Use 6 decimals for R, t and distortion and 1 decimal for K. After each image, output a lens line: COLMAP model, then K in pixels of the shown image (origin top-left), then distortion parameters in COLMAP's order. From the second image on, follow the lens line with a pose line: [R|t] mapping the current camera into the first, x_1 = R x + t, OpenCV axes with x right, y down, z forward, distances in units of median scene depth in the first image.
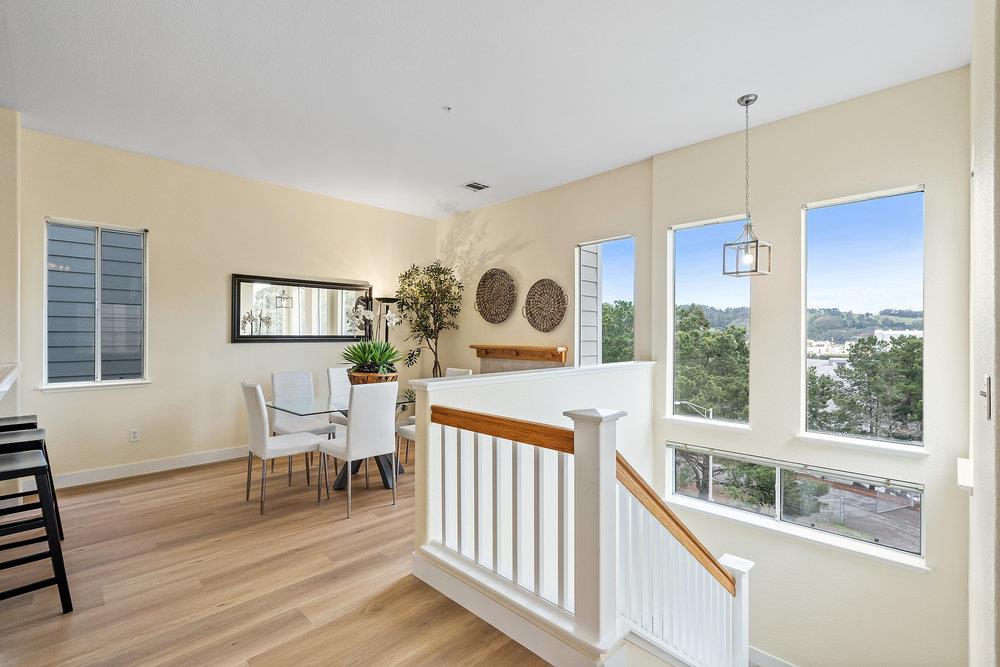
lens RADIAL K [[459.9, 0, 500.0], [0, 459.9, 333.5], [0, 0, 1]] dist [-0.004012, -0.000444]
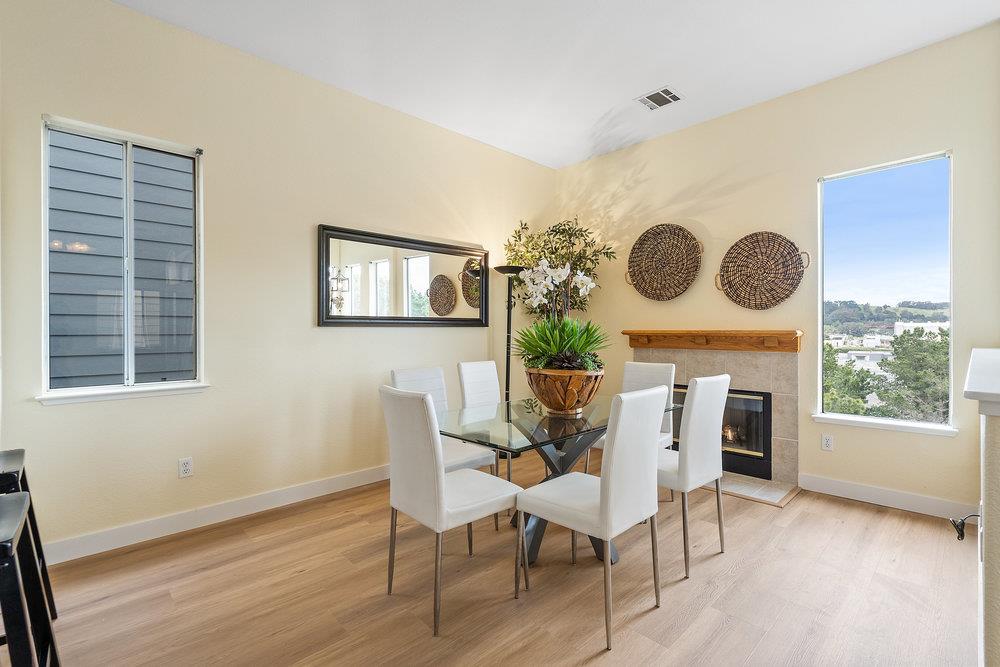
lens RADIAL K [[457.0, 0, 499.4], [0, 457.0, 329.0], [0, 0, 1]] dist [-0.002141, 0.000243]
pose [[0.999670, -0.006503, -0.024863, -0.329702], [0.006523, 0.999978, 0.000708, 0.028212], [0.024857, -0.000870, 0.999691, 0.360503]]
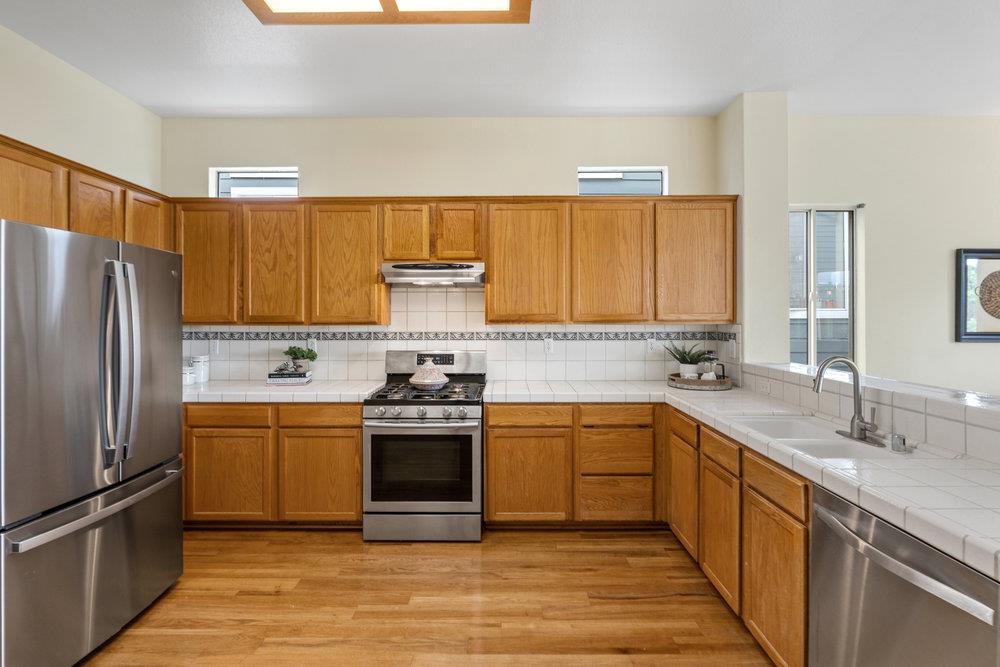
lens RADIAL K [[463.1, 0, 502.4], [0, 463.1, 315.0], [0, 0, 1]] dist [-0.003343, 0.000015]
pose [[0.705104, -0.006096, -0.709078, -0.630994], [0.002467, 0.999978, -0.006144, -0.022343], [0.709100, 0.002583, 0.705104, -0.057742]]
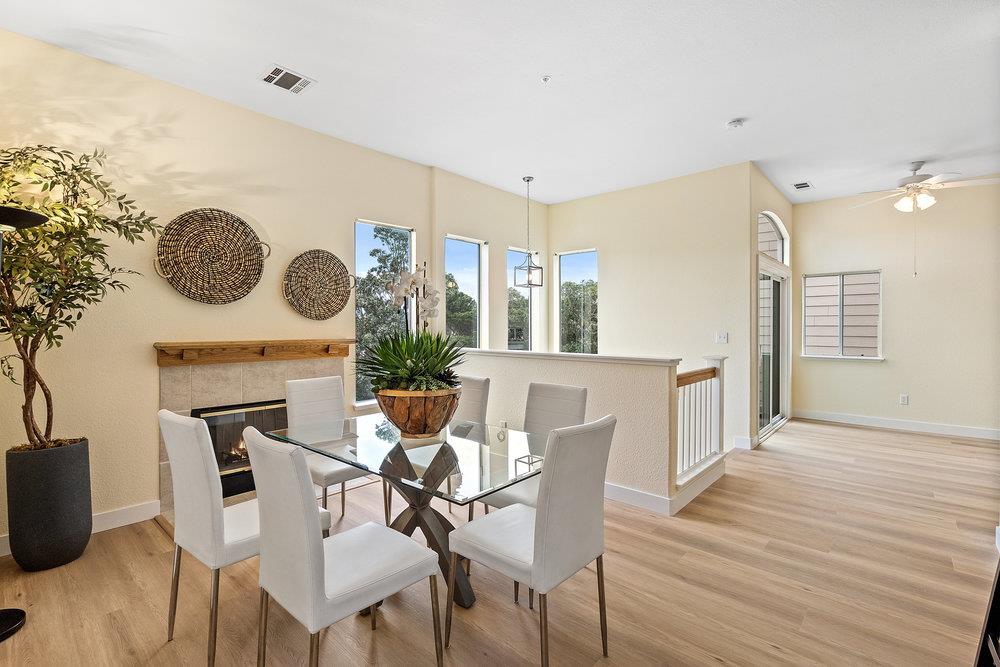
lens RADIAL K [[457.0, 0, 499.4], [0, 457.0, 329.0], [0, 0, 1]] dist [-0.002141, 0.000243]
pose [[-0.061185, -0.009597, 0.998080, -0.802861], [-0.000093, 0.999954, 0.009609, 0.005647], [-0.998126, 0.000496, -0.061183, 0.893159]]
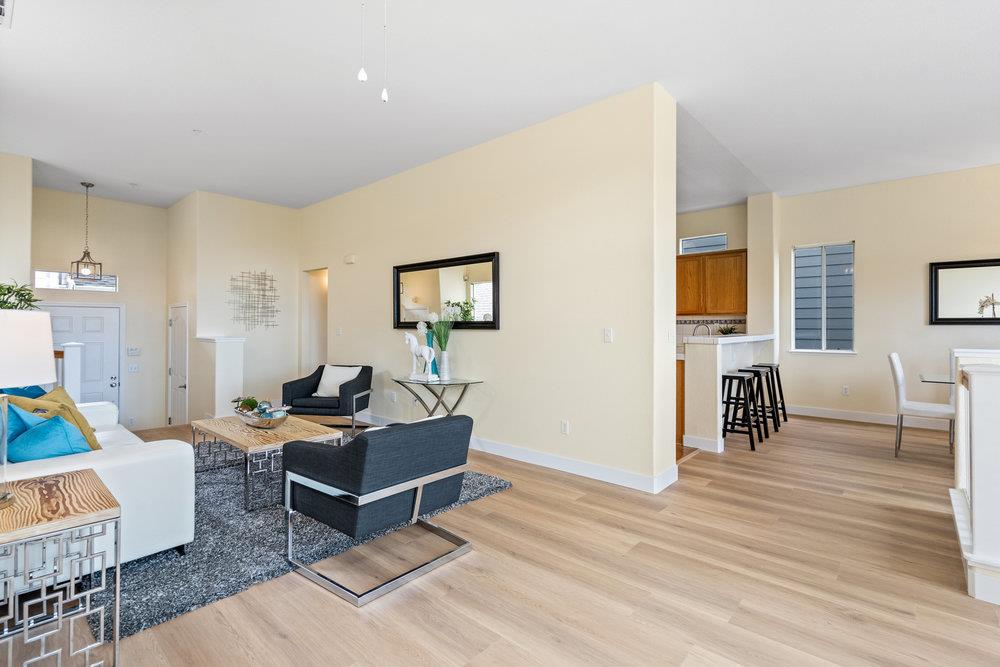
lens RADIAL K [[458.9, 0, 513.0], [0, 458.9, 326.8], [0, 0, 1]] dist [-0.000388, -0.000028]
pose [[0.072899, -0.004131, -0.997331, 0.506726], [-0.000708, 0.999991, -0.004193, 0.034372], [0.997339, 0.001011, 0.072895, -0.106383]]
